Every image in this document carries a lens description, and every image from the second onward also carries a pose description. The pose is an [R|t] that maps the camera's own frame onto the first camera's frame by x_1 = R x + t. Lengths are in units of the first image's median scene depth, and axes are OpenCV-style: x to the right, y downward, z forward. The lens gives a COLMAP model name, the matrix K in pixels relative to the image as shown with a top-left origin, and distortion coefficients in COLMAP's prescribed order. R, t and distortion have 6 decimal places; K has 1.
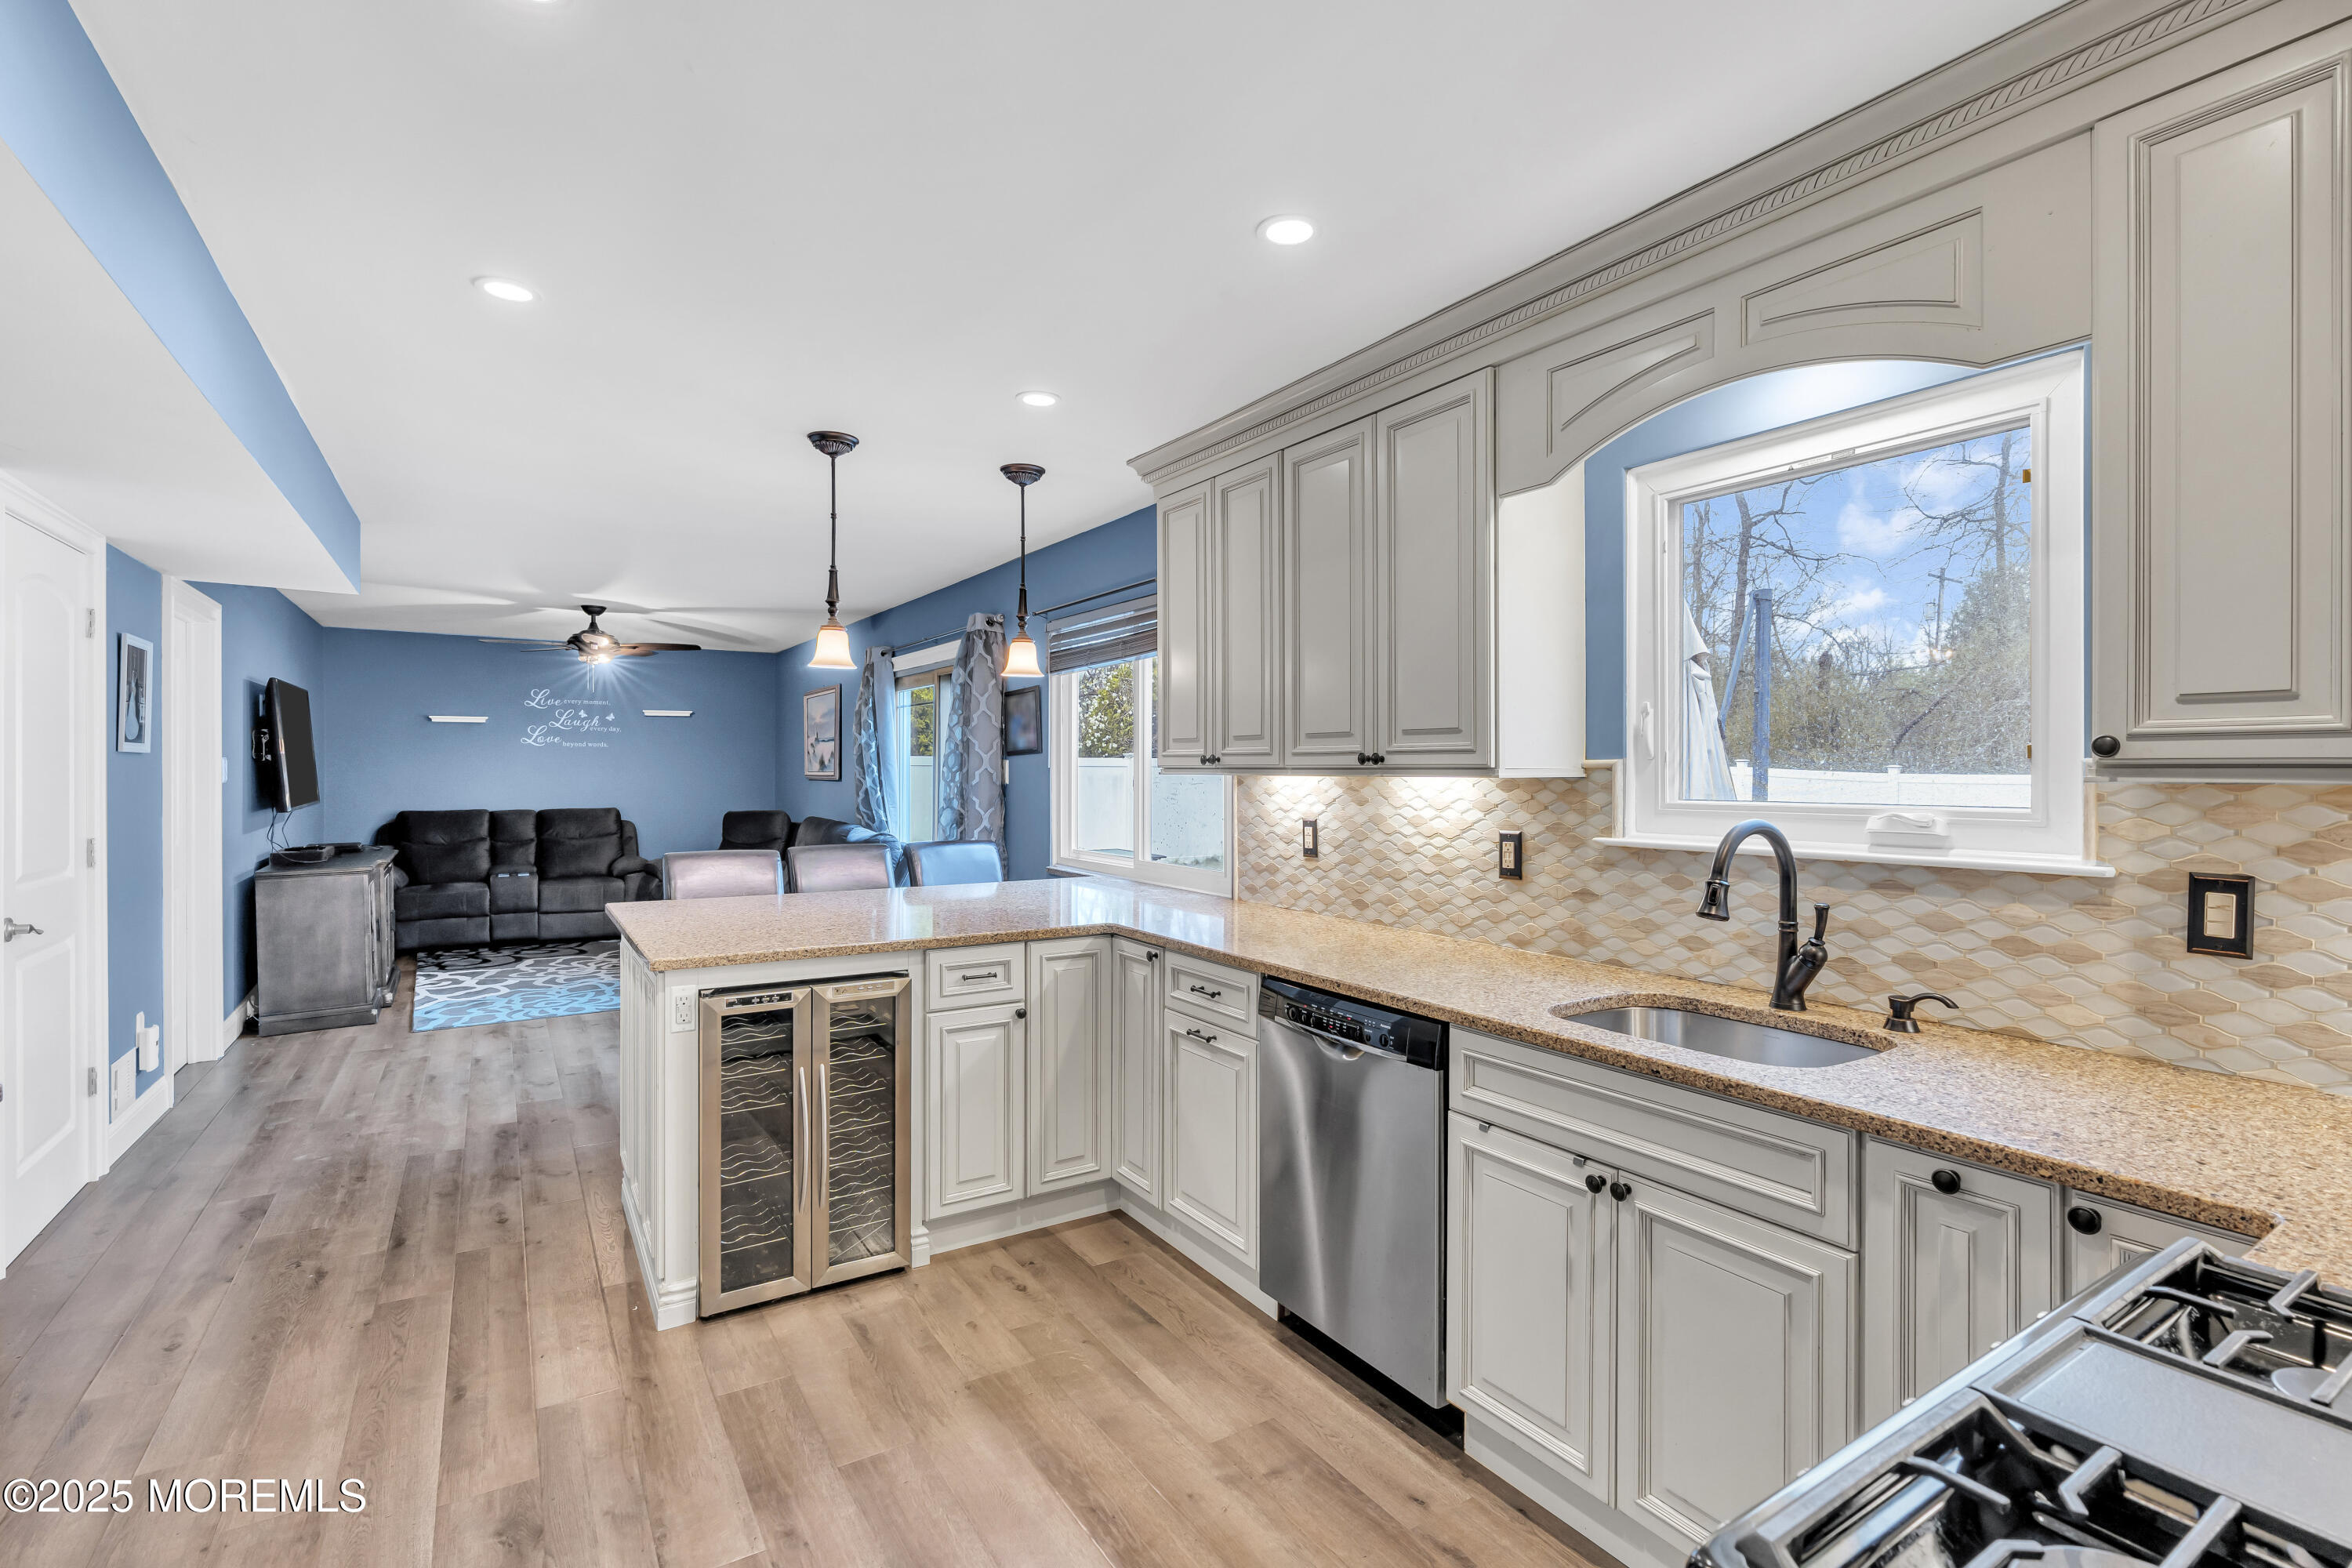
lens RADIAL K [[1060.2, 0, 1182.4], [0, 1060.2, 770.2], [0, 0, 1]] dist [-0.009956, 0.003561]
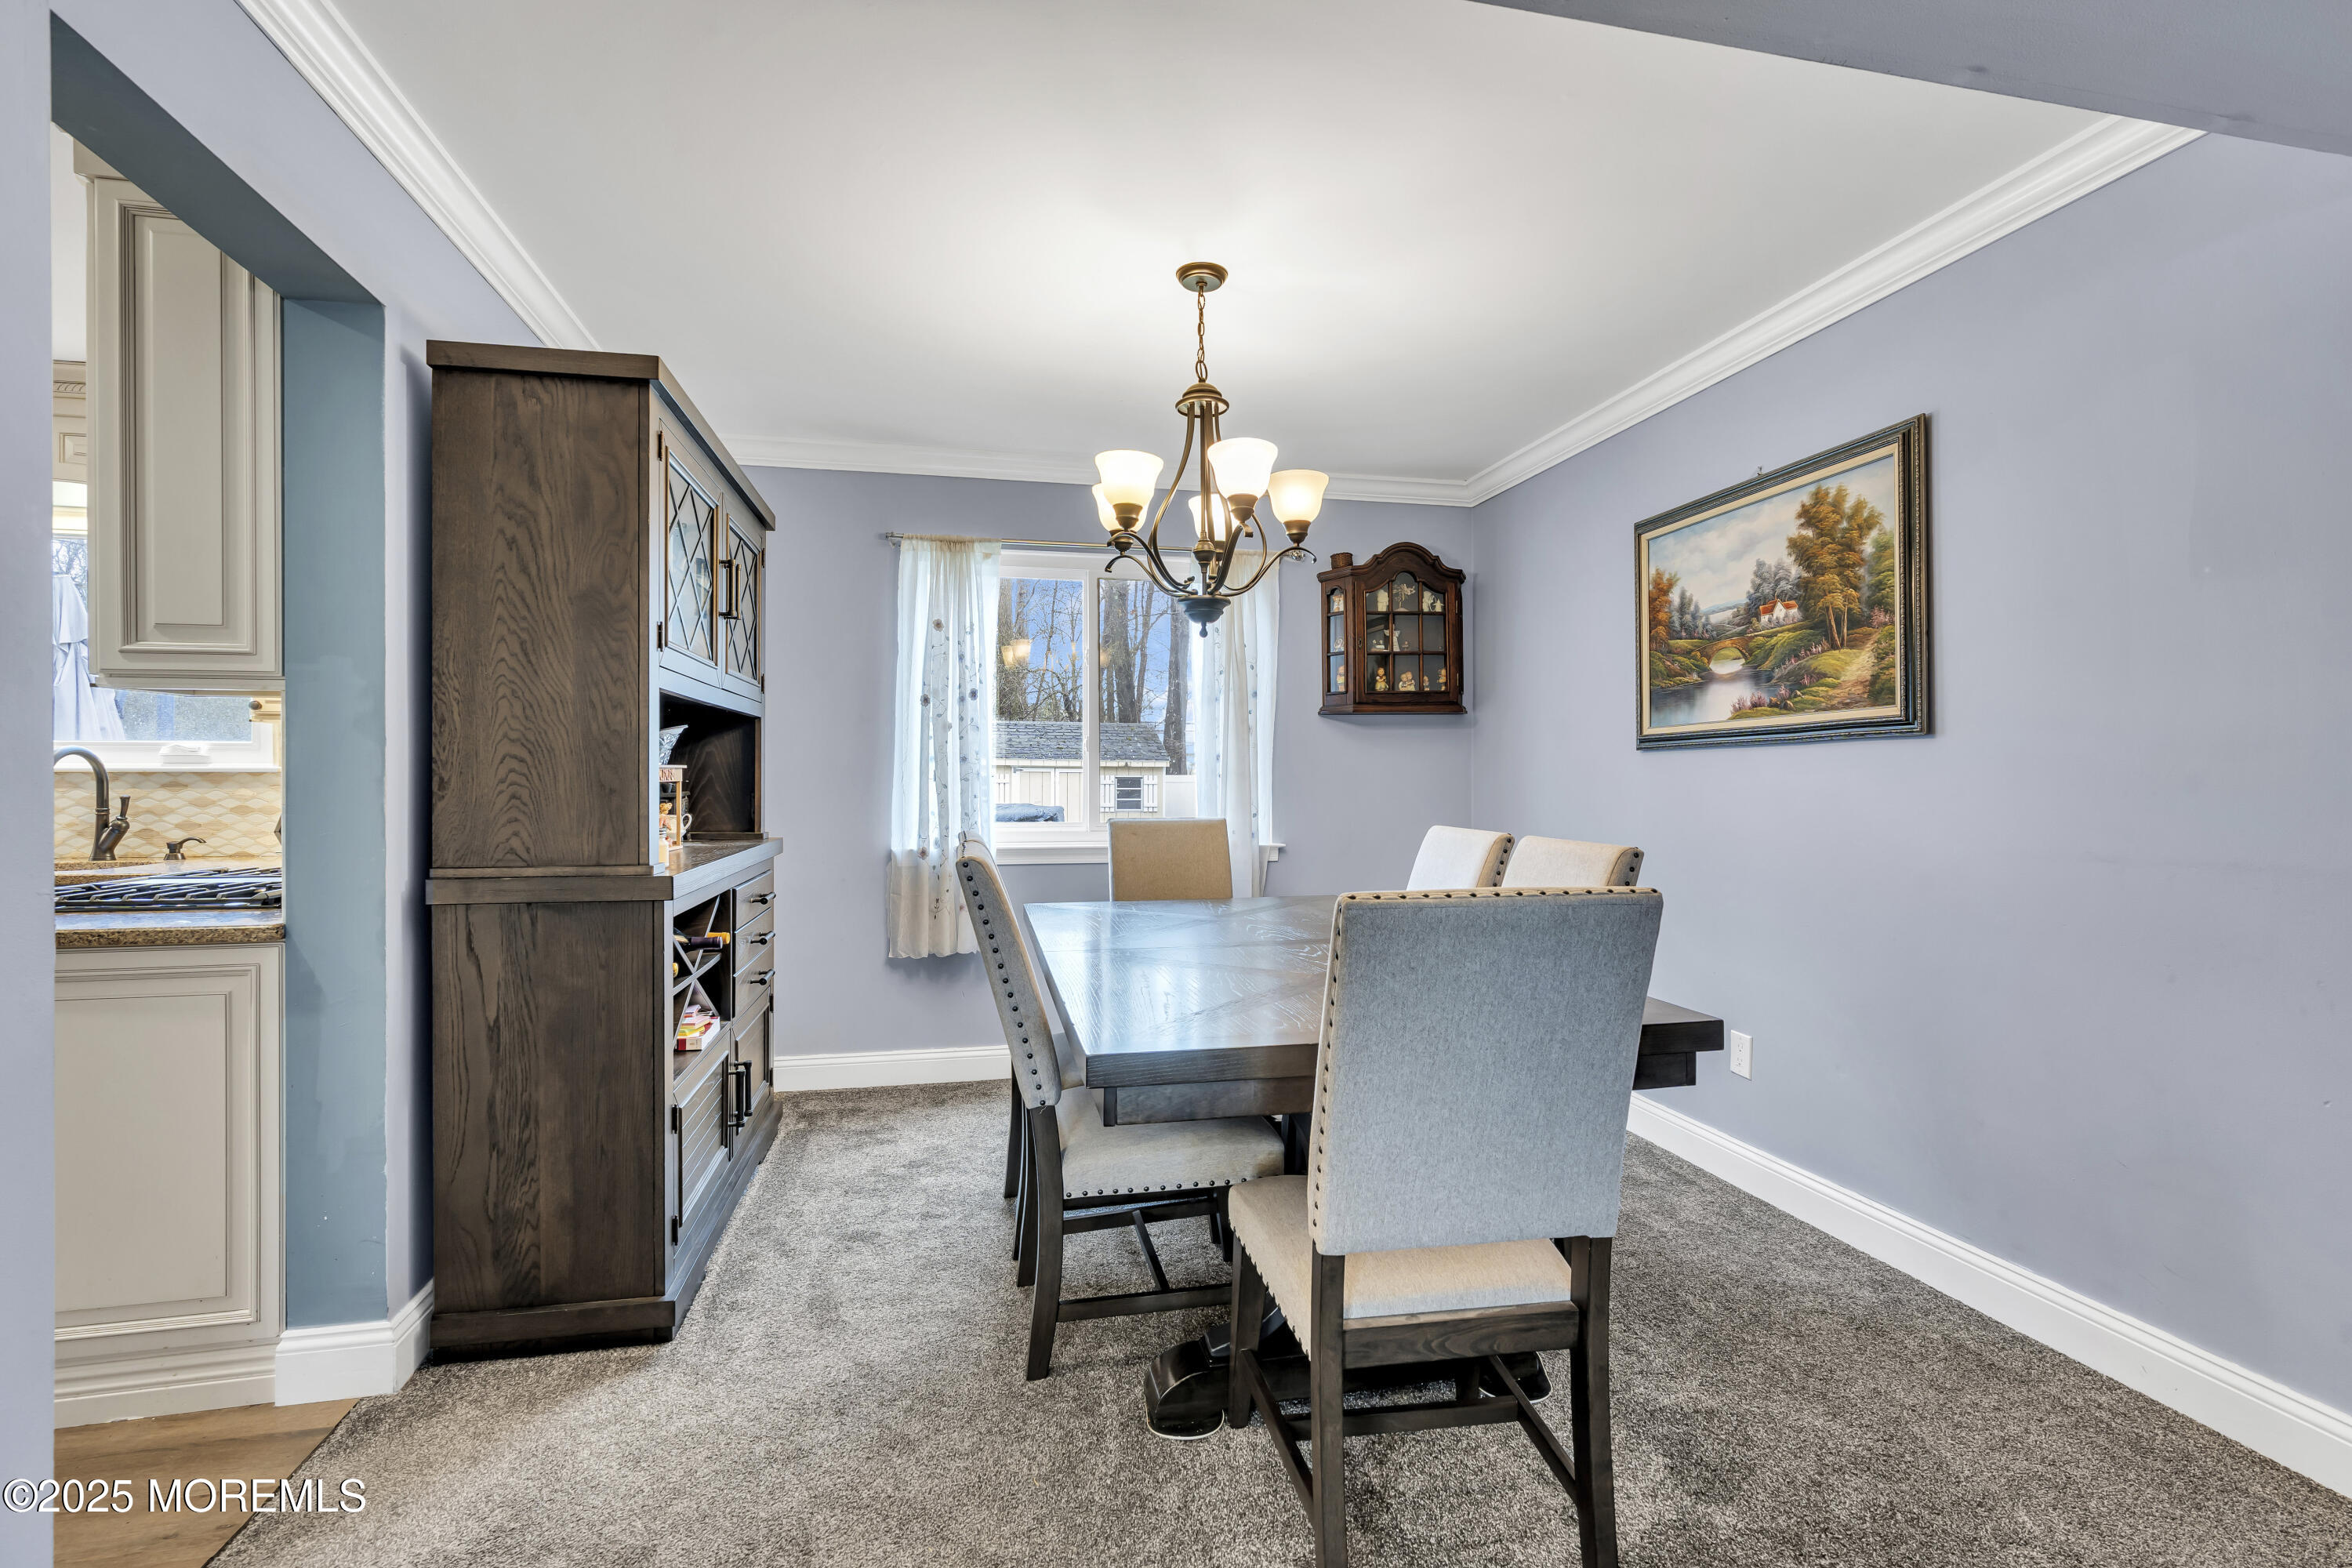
lens RADIAL K [[1060.2, 0, 1151.5], [0, 1060.2, 778.5], [0, 0, 1]] dist [-0.009956, 0.003561]
pose [[0.354197, -0.002864, 0.935166, -0.236413], [-0.000065, 0.999995, 0.003088, 0.053920], [-0.935171, -0.001155, 0.354195, -0.679400]]
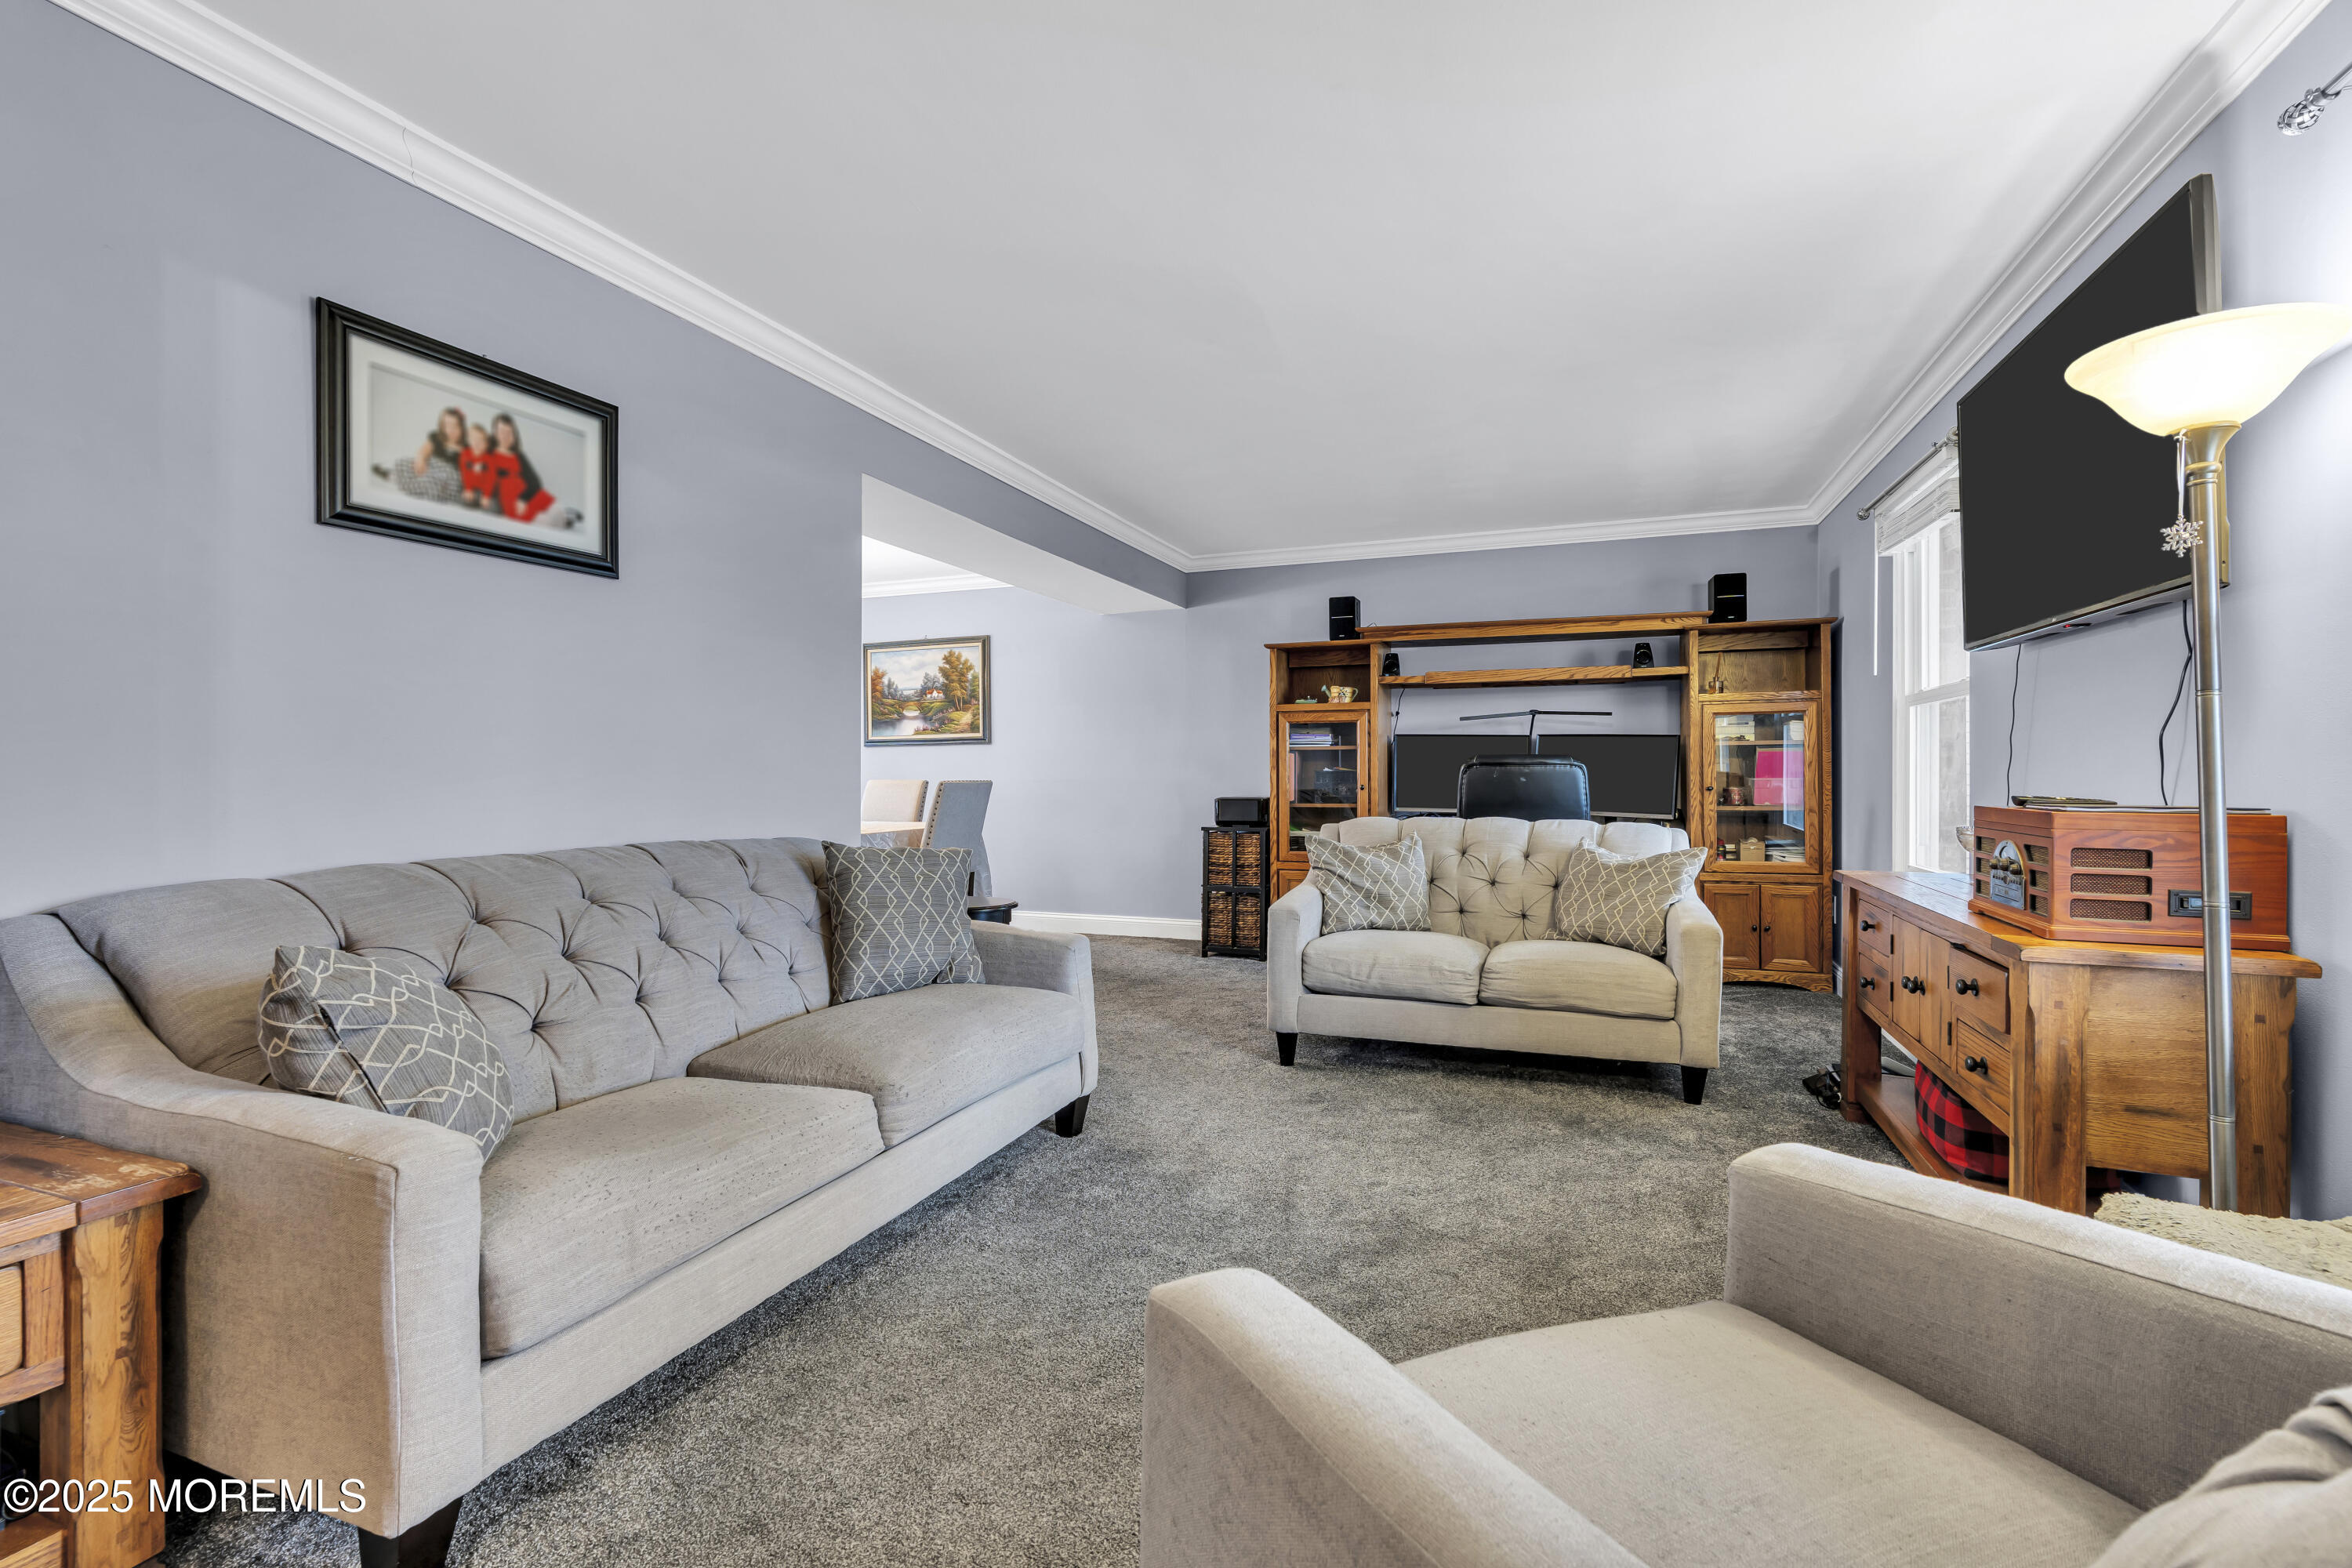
lens RADIAL K [[1060.2, 0, 1181.5], [0, 1060.2, 770.9], [0, 0, 1]] dist [-0.009956, 0.003561]
pose [[-0.592771, 0.001797, 0.805369, -1.307498], [-0.000506, 0.999996, -0.002604, 0.086258], [-0.805371, -0.001951, -0.592768, 0.022479]]
